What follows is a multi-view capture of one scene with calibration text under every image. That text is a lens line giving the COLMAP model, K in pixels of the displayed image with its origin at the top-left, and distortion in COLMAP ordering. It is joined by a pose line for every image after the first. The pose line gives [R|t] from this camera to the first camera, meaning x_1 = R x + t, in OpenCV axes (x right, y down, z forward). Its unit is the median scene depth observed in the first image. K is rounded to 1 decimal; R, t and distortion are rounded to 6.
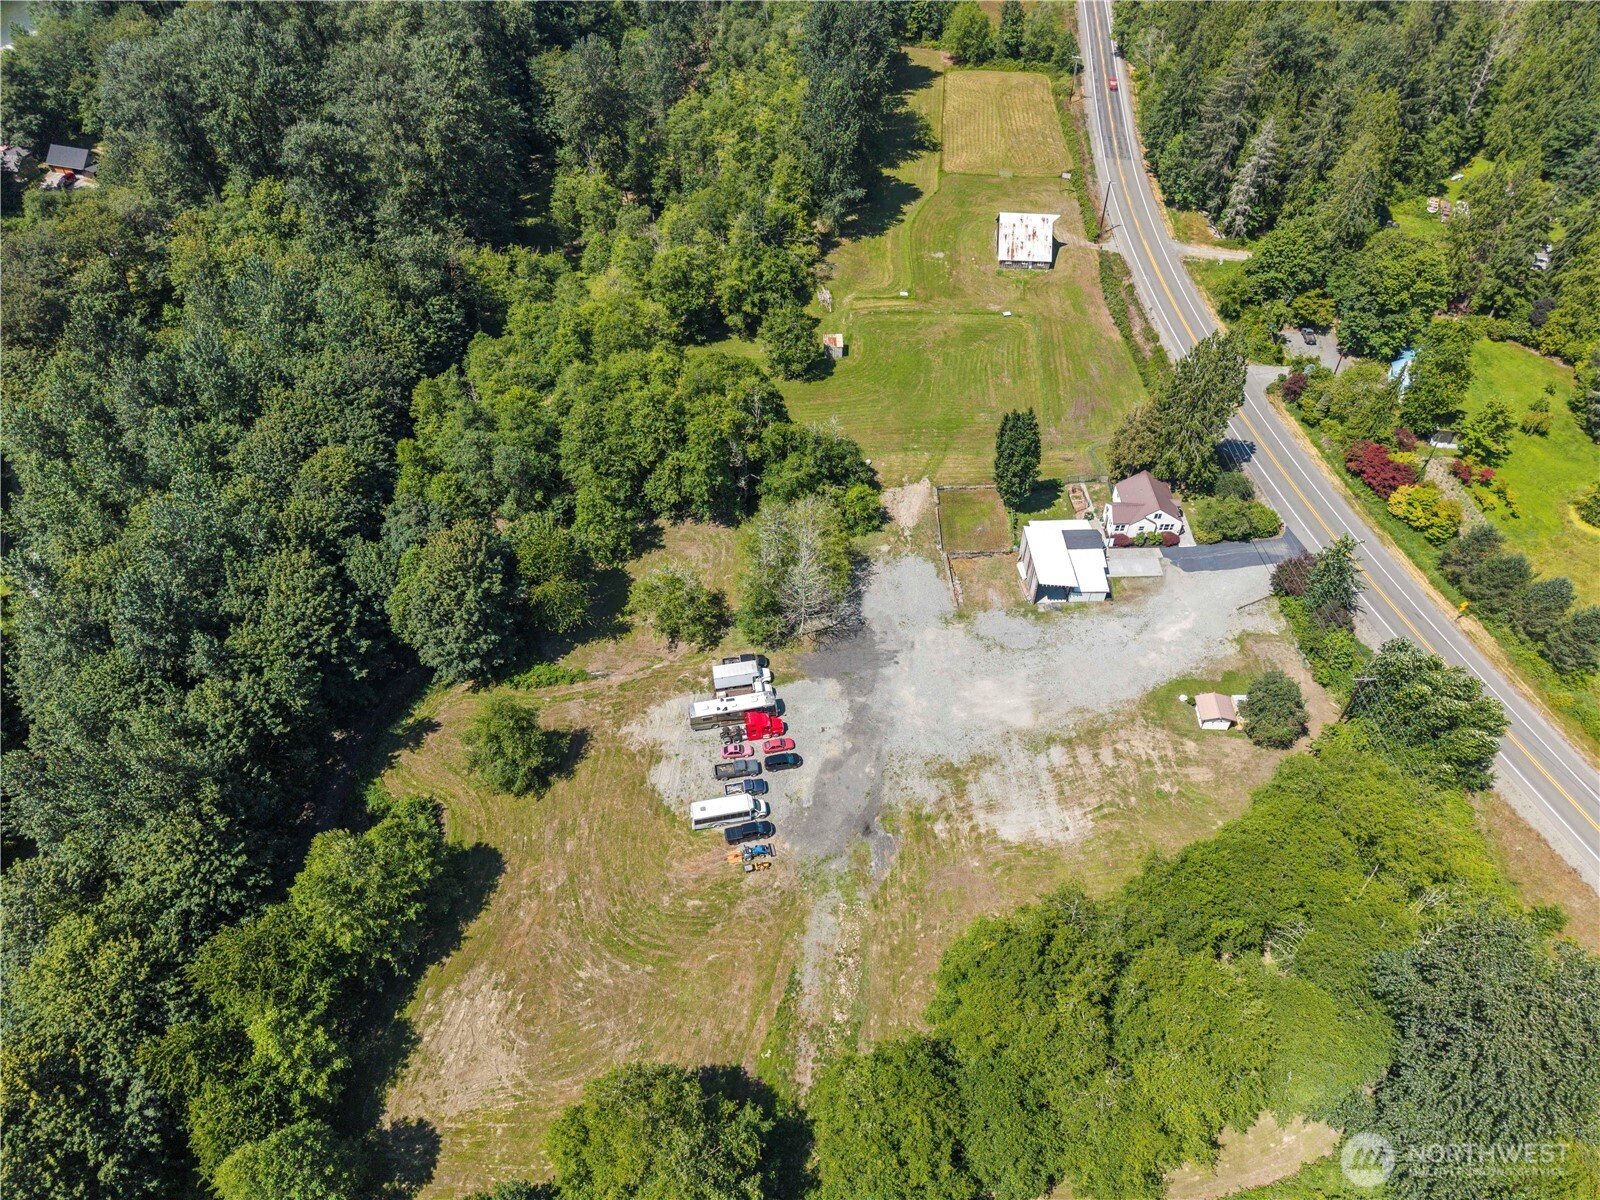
lens RADIAL K [[1090.6, 0, 813.8], [0, 1090.6, 592.3], [0, 0, 1]] dist [0.018256, -0.005489]
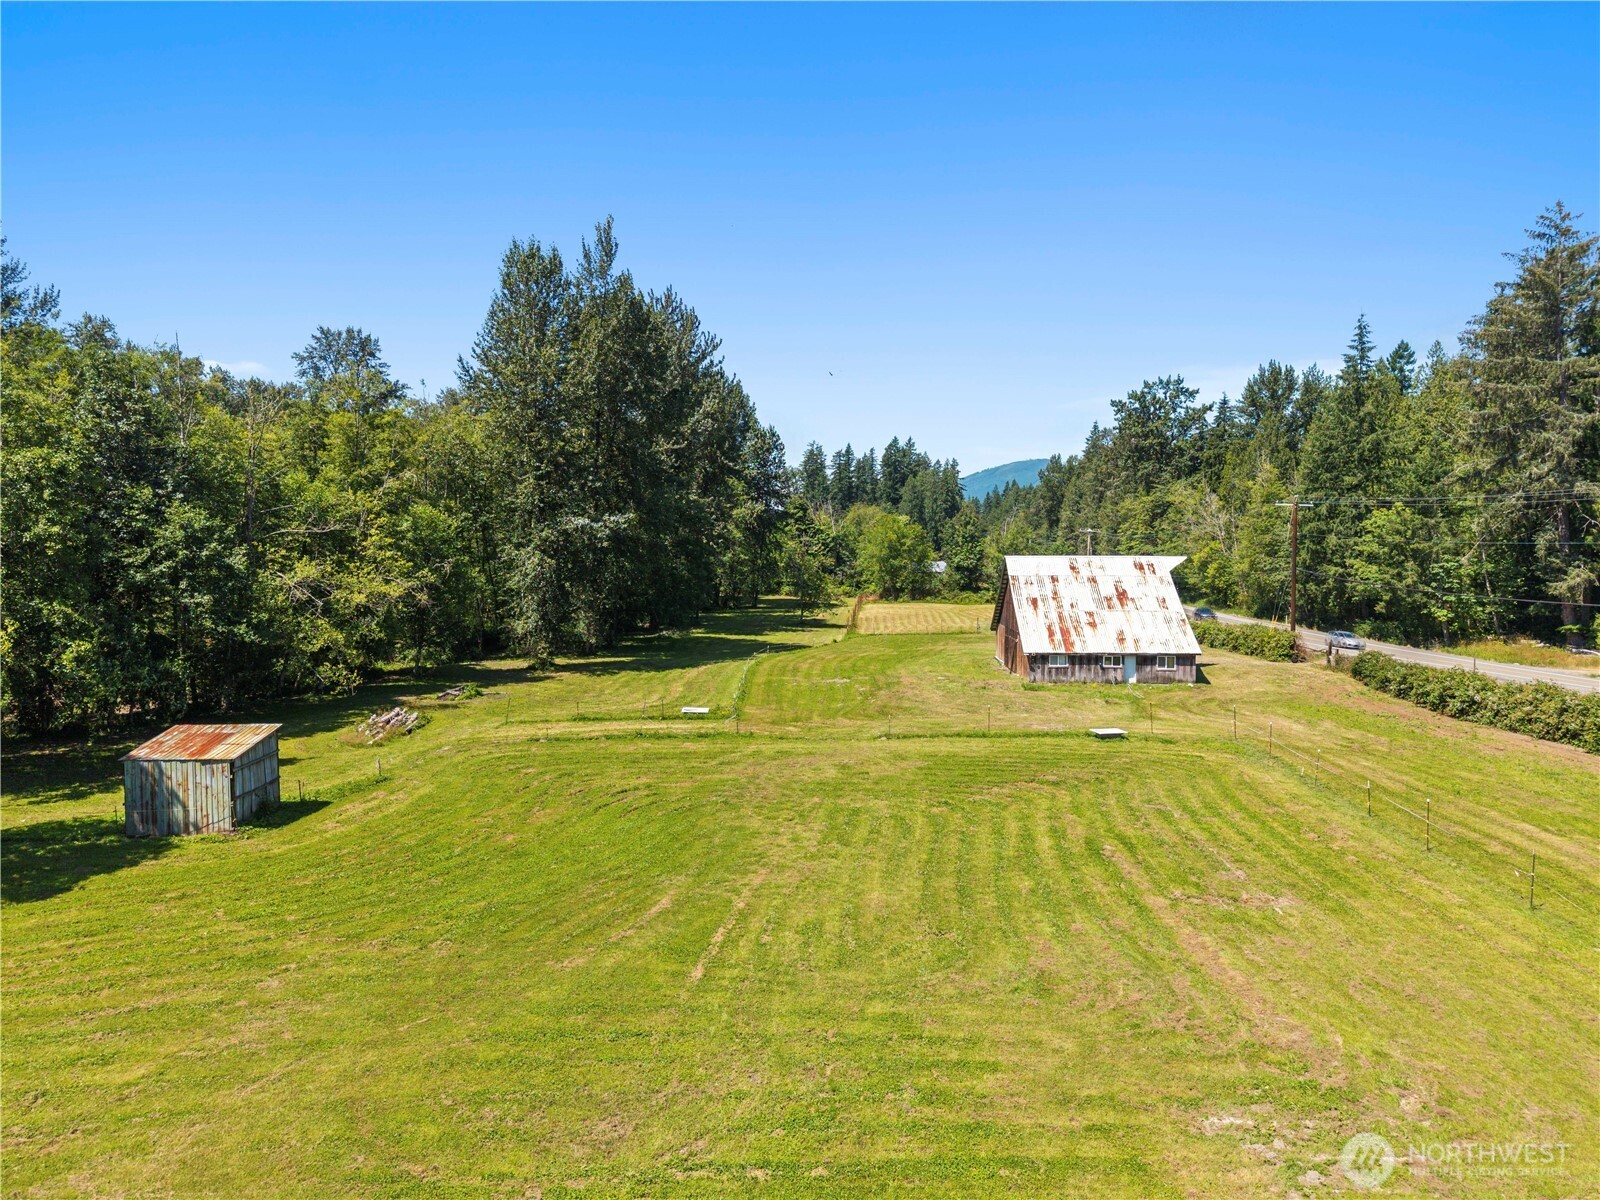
lens RADIAL K [[1090.6, 0, 813.8], [0, 1090.6, 592.3], [0, 0, 1]] dist [0.018256, -0.005489]
pose [[0.999420, 0.000834, 0.034049, 0.132455], [0.022110, 0.744545, -0.667206, -0.152438], [-0.025908, 0.667572, 0.744094, 1.014774]]
